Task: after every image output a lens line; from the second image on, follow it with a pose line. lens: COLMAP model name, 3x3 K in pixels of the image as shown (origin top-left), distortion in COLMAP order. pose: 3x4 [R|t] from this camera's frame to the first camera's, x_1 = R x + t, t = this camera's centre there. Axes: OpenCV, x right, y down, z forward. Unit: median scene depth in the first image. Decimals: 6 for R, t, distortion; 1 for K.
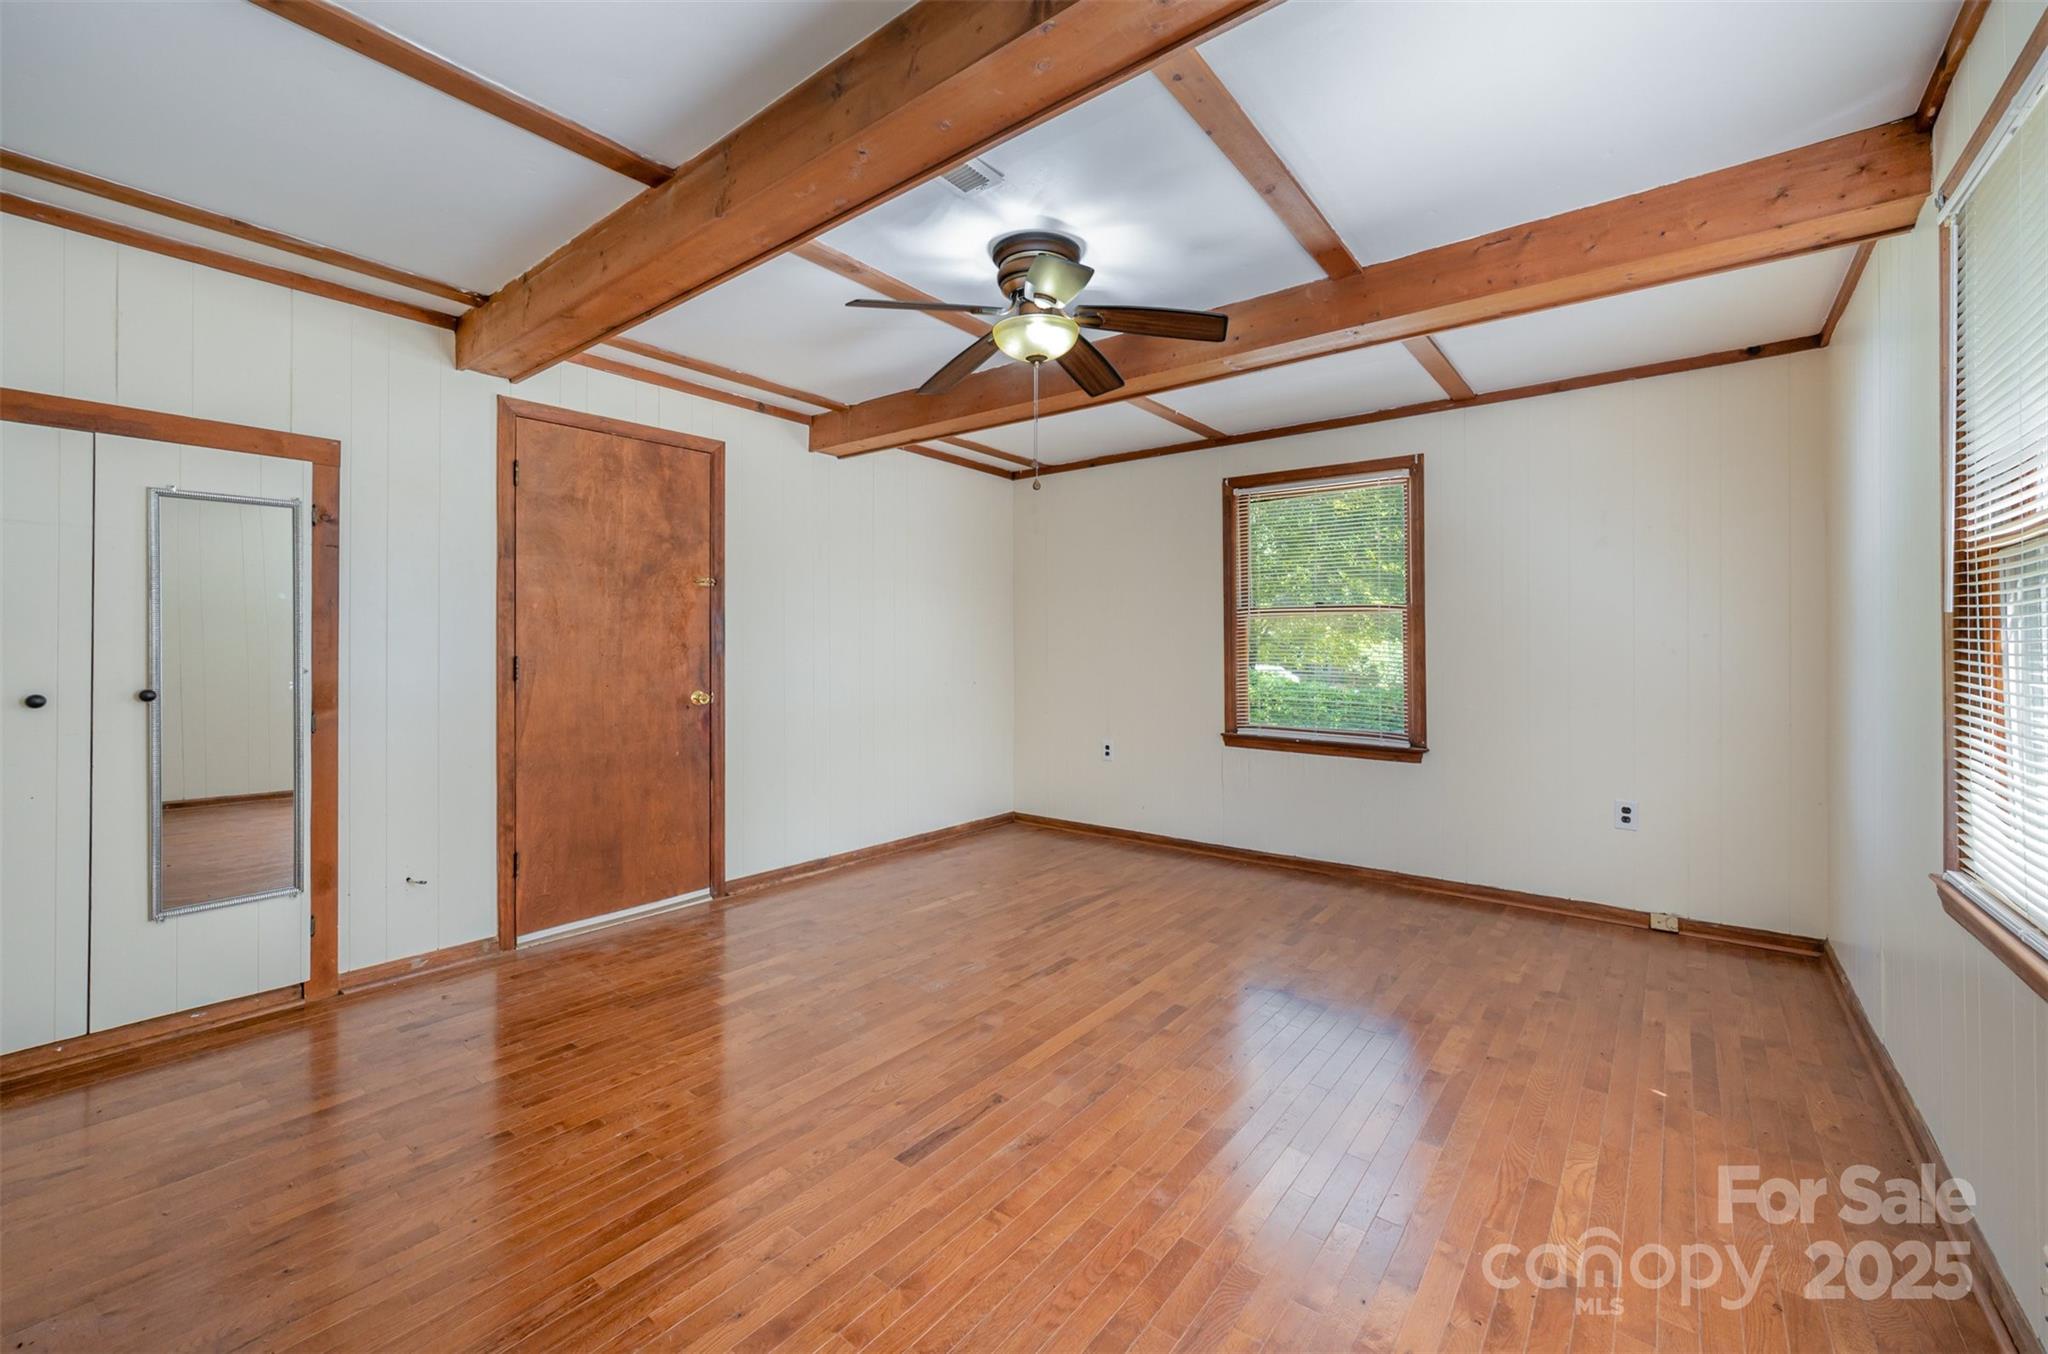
lens RADIAL K [[825.9, 0, 1028.4], [0, 825.9, 635.7], [0, 0, 1]] dist [-0.001307, 0.000000]
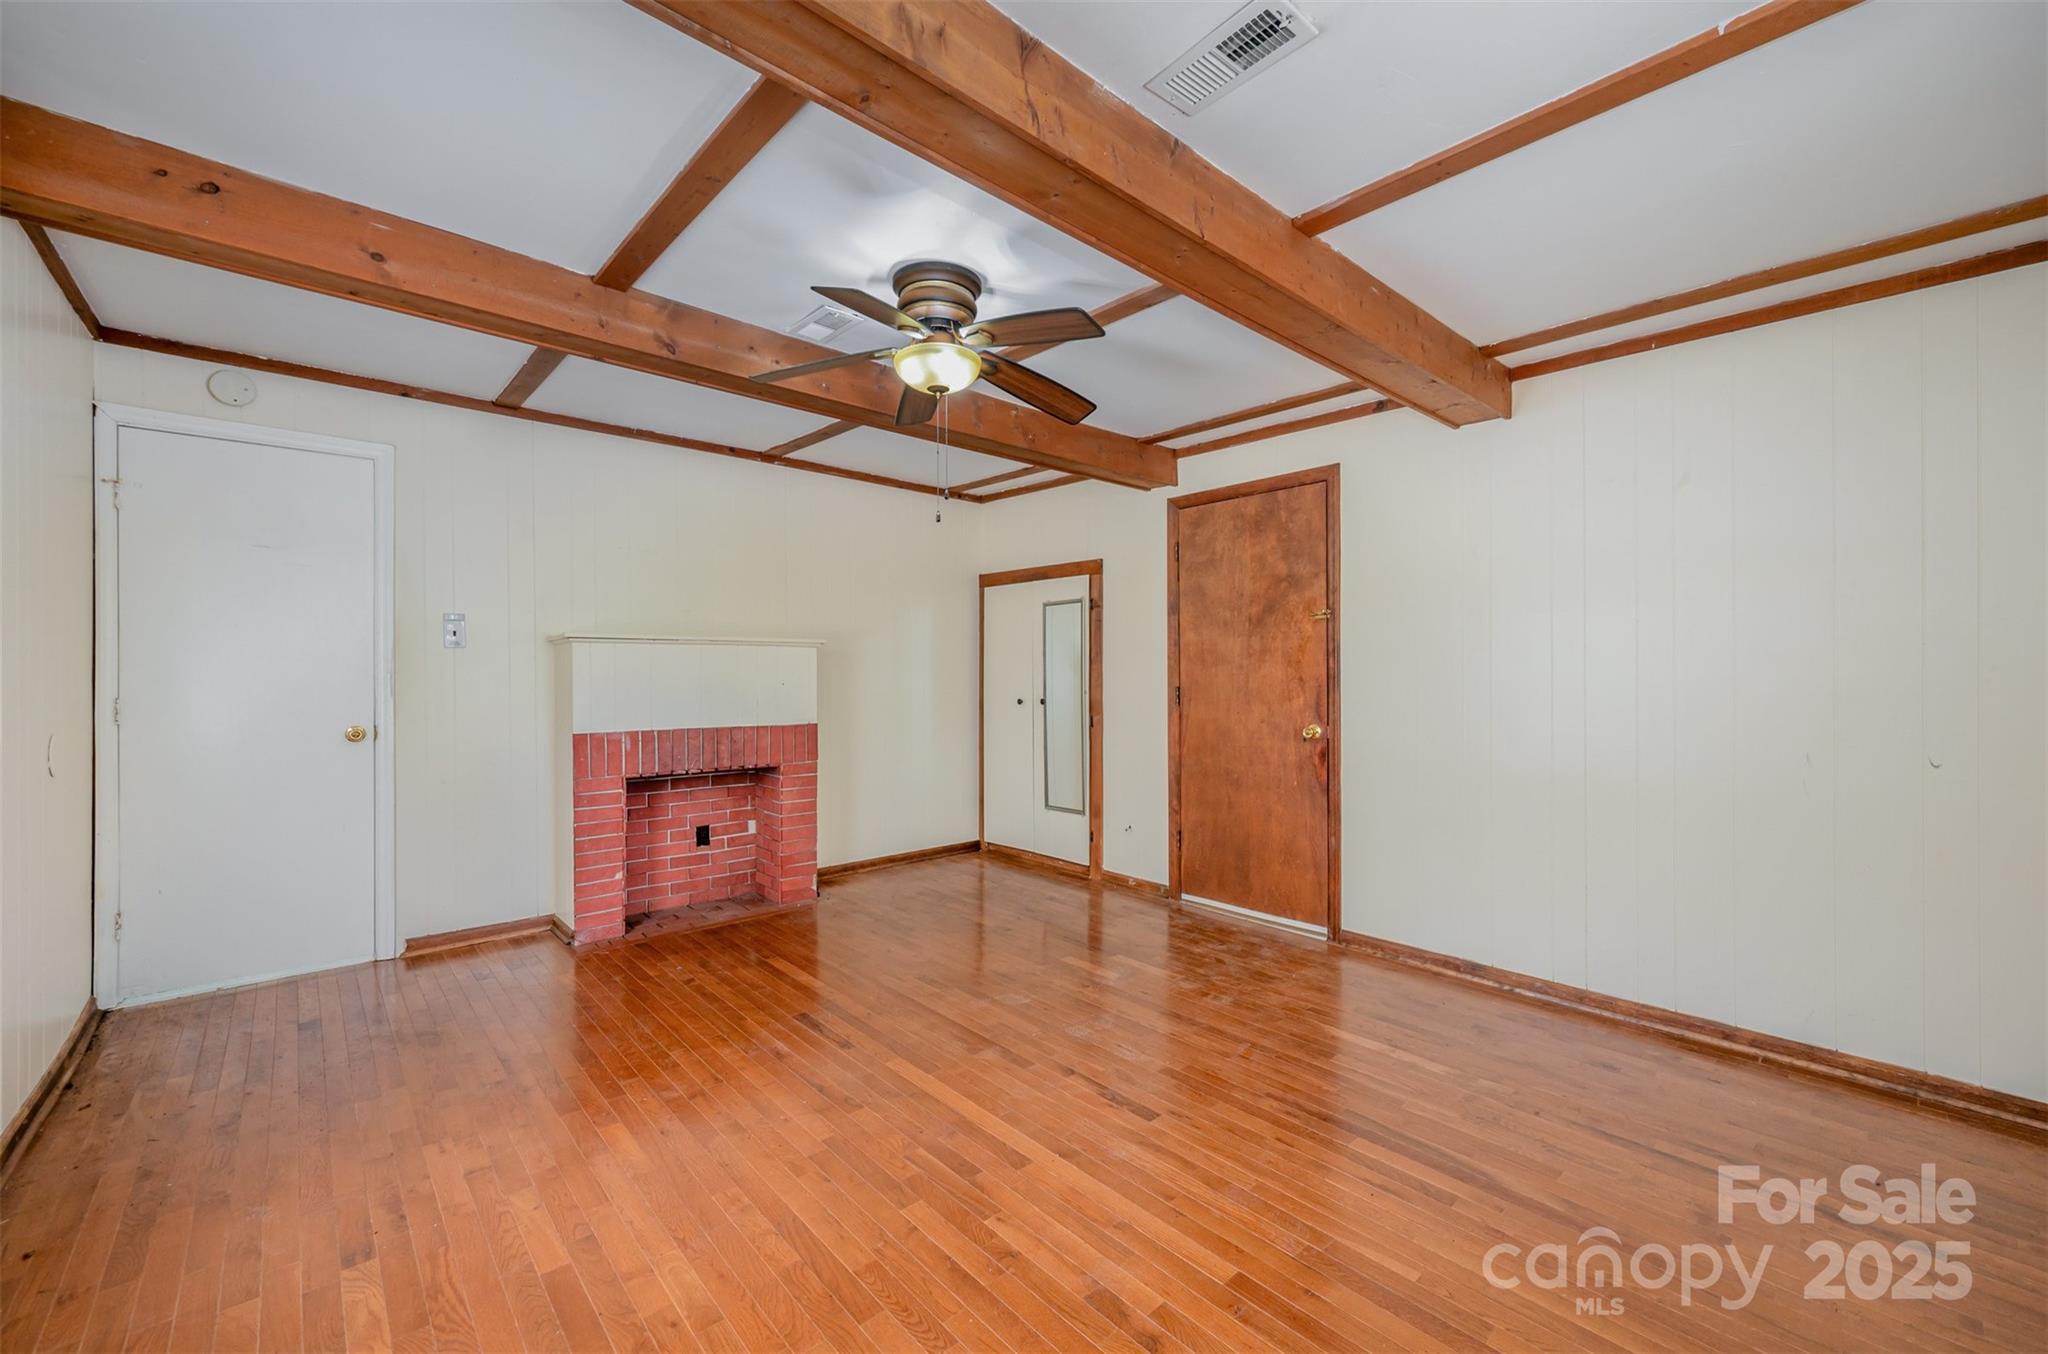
lens RADIAL K [[806.2, 0, 1024.0], [0, 806.2, 677.0], [0, 0, 1]] dist [0.001273, 0.000159]
pose [[-0.163064, 0.001810, -0.986614, 0.691043], [0.010112, 0.999949, 0.000163, 0.006499], [0.986564, -0.009950, -0.163074, 0.912244]]
